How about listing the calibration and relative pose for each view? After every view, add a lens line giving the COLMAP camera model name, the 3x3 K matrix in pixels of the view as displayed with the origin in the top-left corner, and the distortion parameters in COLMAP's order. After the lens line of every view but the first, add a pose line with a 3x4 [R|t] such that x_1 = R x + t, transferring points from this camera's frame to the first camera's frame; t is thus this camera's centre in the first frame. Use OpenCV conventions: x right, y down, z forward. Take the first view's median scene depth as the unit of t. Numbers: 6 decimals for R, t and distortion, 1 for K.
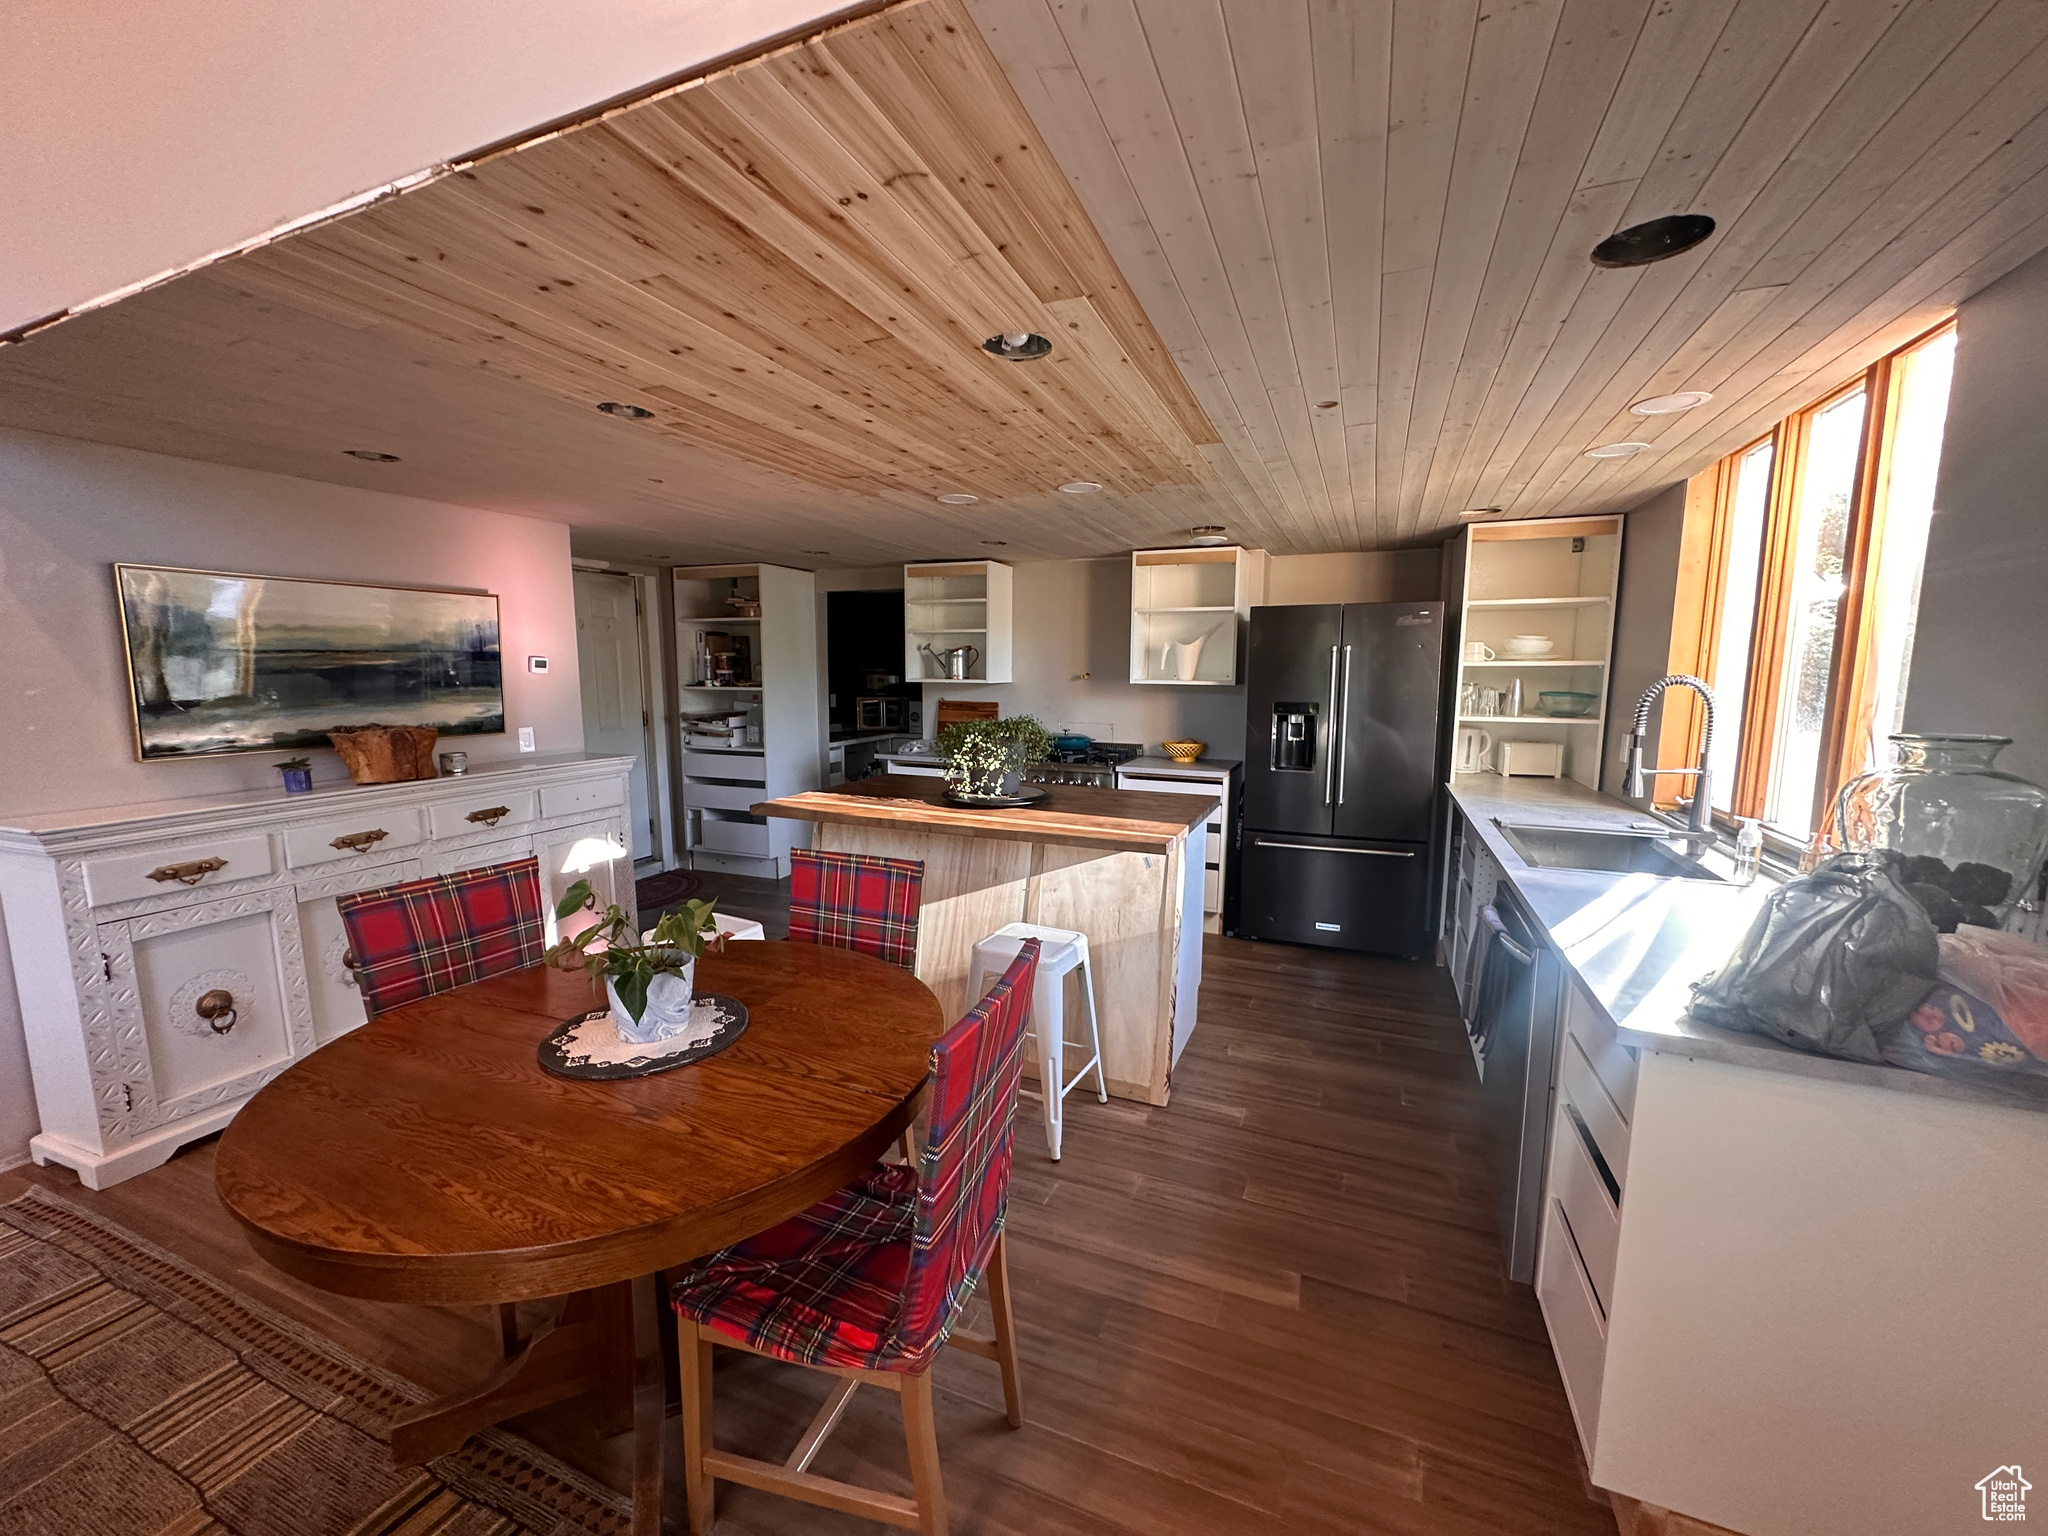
lens RADIAL K [[817.0, 0, 1024.0], [0, 817.0, 768.0], [0, 0, 1]] dist [-0.002059, 0.000111]
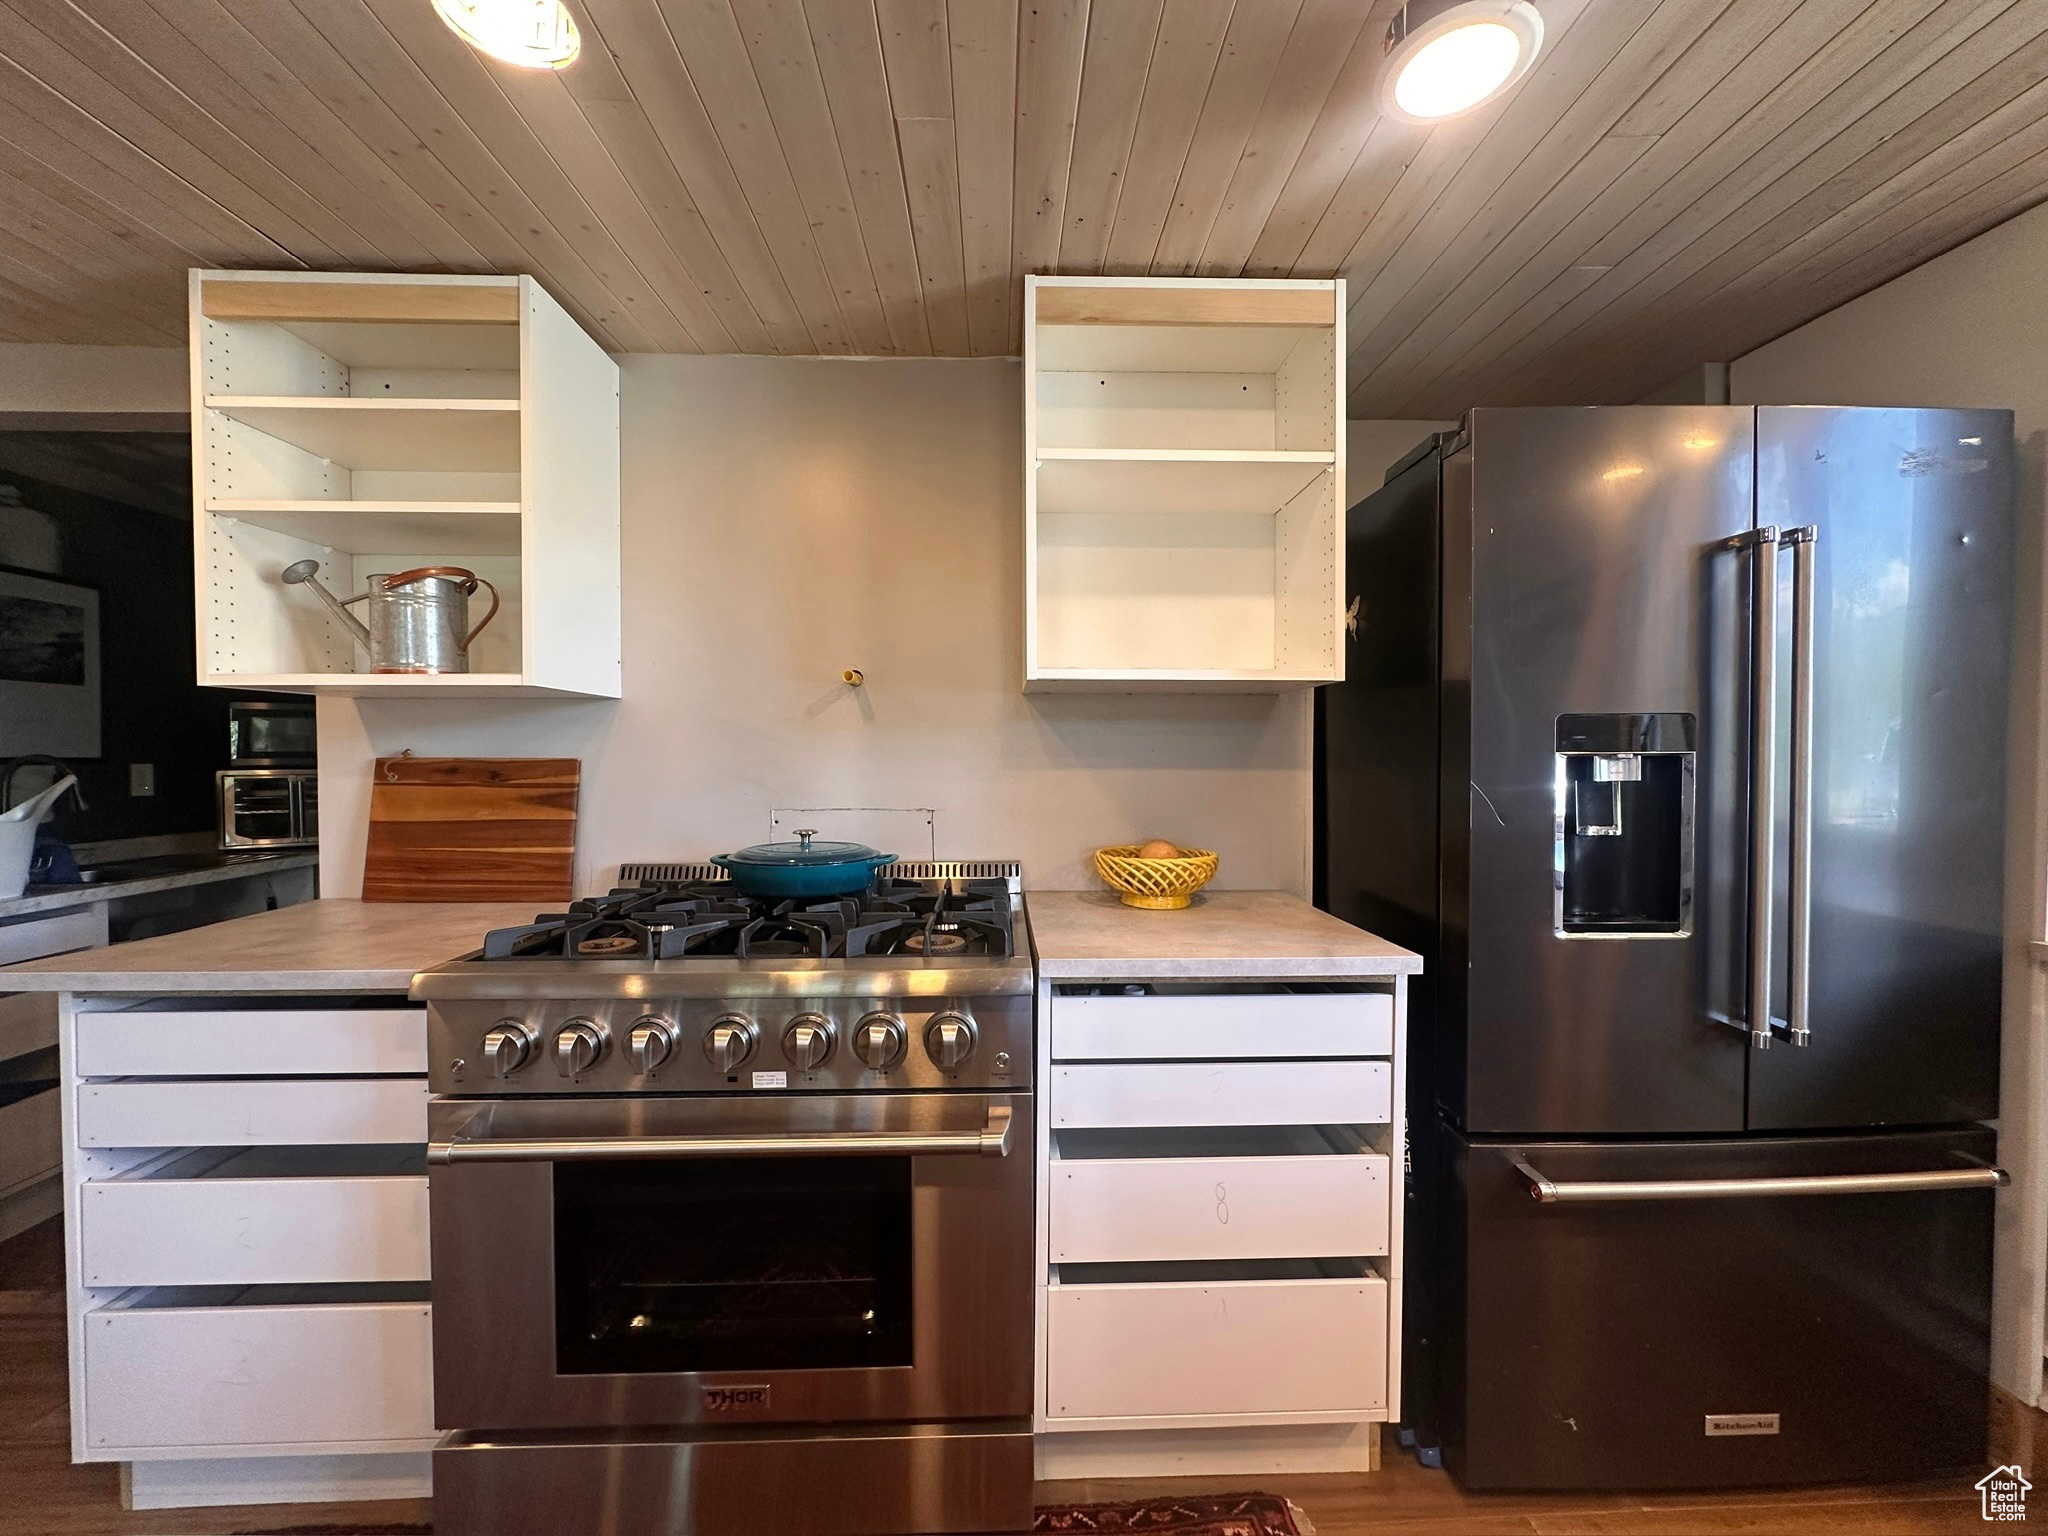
lens RADIAL K [[815.2, 0, 1024.0], [0, 815.2, 768.0], [0, 0, 1]] dist [-0.000552, -0.000237]
pose [[0.909472, -0.016652, 0.415432, -0.007351], [0.060104, 0.993967, -0.091740, -0.057969], [-0.411398, 0.108404, 0.904986, 1.041887]]
